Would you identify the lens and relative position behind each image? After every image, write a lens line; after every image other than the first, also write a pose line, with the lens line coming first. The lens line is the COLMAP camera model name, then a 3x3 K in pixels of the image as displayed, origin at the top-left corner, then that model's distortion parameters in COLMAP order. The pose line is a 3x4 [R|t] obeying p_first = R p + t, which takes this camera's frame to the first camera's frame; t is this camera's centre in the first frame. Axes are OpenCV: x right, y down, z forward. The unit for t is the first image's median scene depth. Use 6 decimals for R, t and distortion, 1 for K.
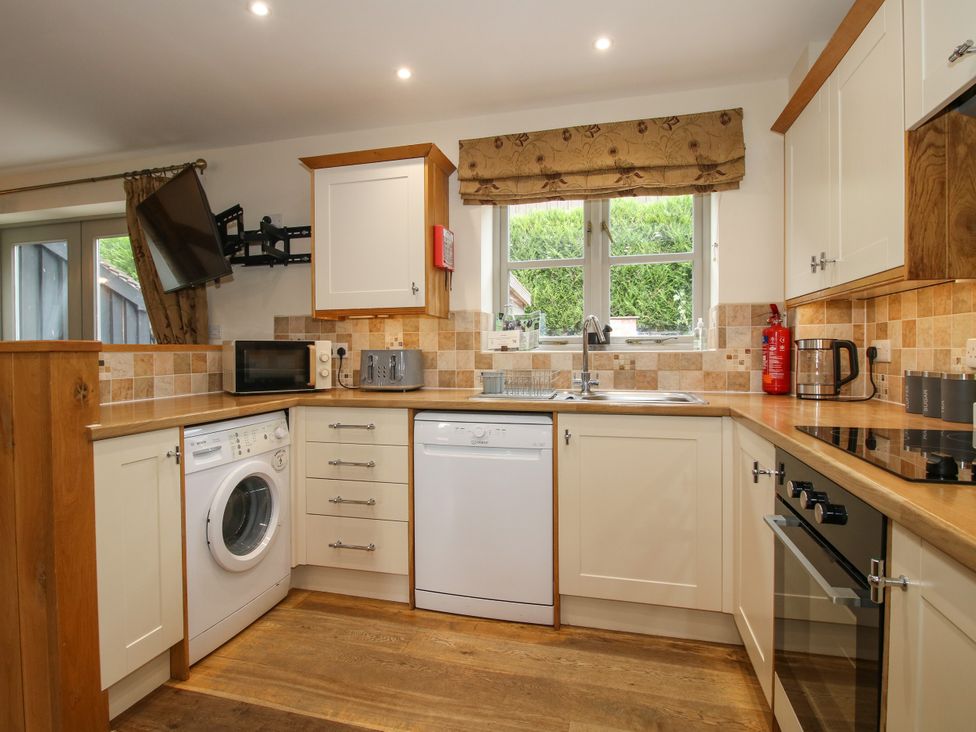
lens RADIAL K [[527.4, 0, 482.1], [0, 527.4, 358.1], [0, 0, 1]] dist [0.005188, -0.016670]
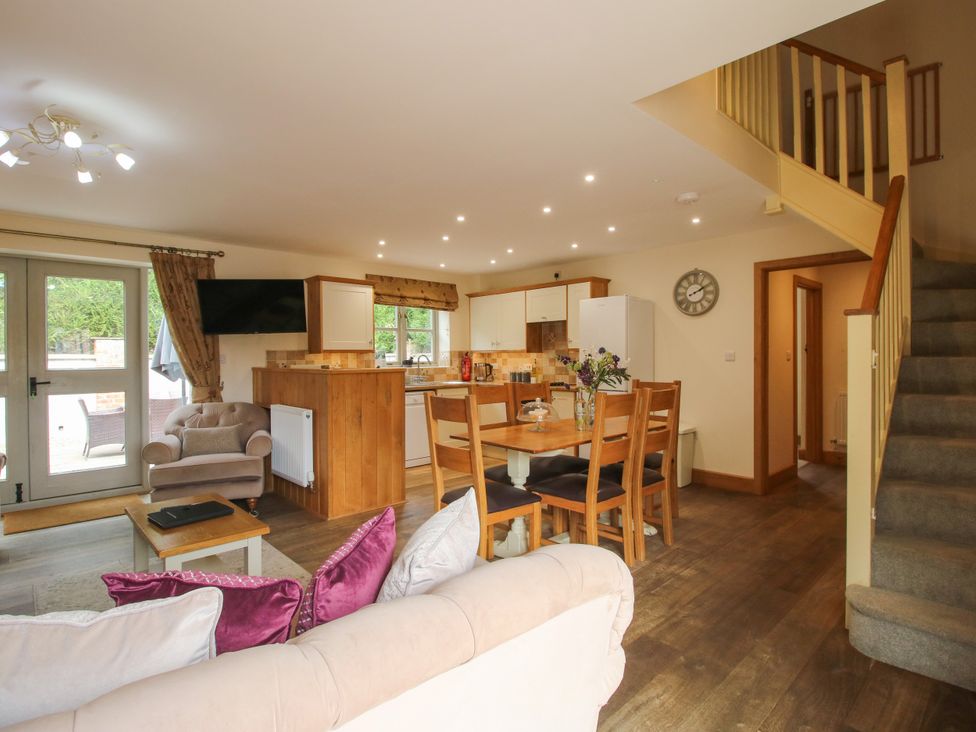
lens RADIAL K [[508.2, 0, 482.7], [0, 508.2, 357.6], [0, 0, 1]] dist [0.003129, -0.016589]
pose [[0.527929, 0.000589, 0.849288, -1.705991], [0.016738, 0.999798, -0.011097, -0.029092], [-0.849124, 0.020074, 0.527812, -0.575326]]
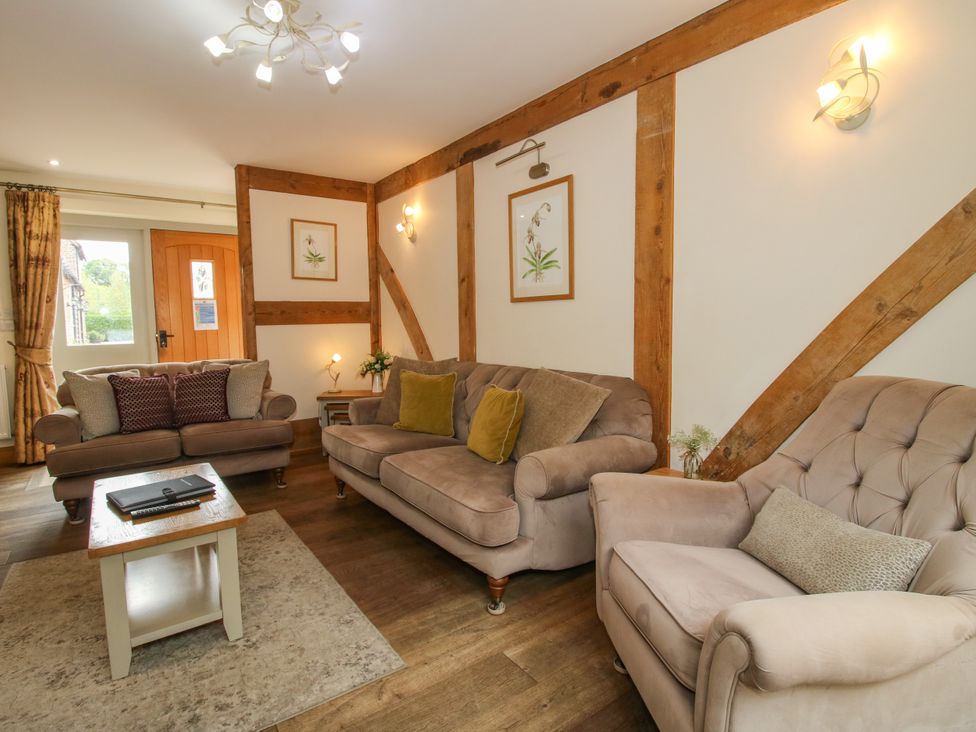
lens RADIAL K [[515.4, 0, 482.1], [0, 515.4, 358.2], [0, 0, 1]] dist [0.004657, -0.016297]
pose [[-0.630433, 0.078329, -0.772282, -0.900480], [0.005692, 0.995335, 0.096307, -0.023060], [0.776223, 0.056319, -0.627938, 1.252067]]
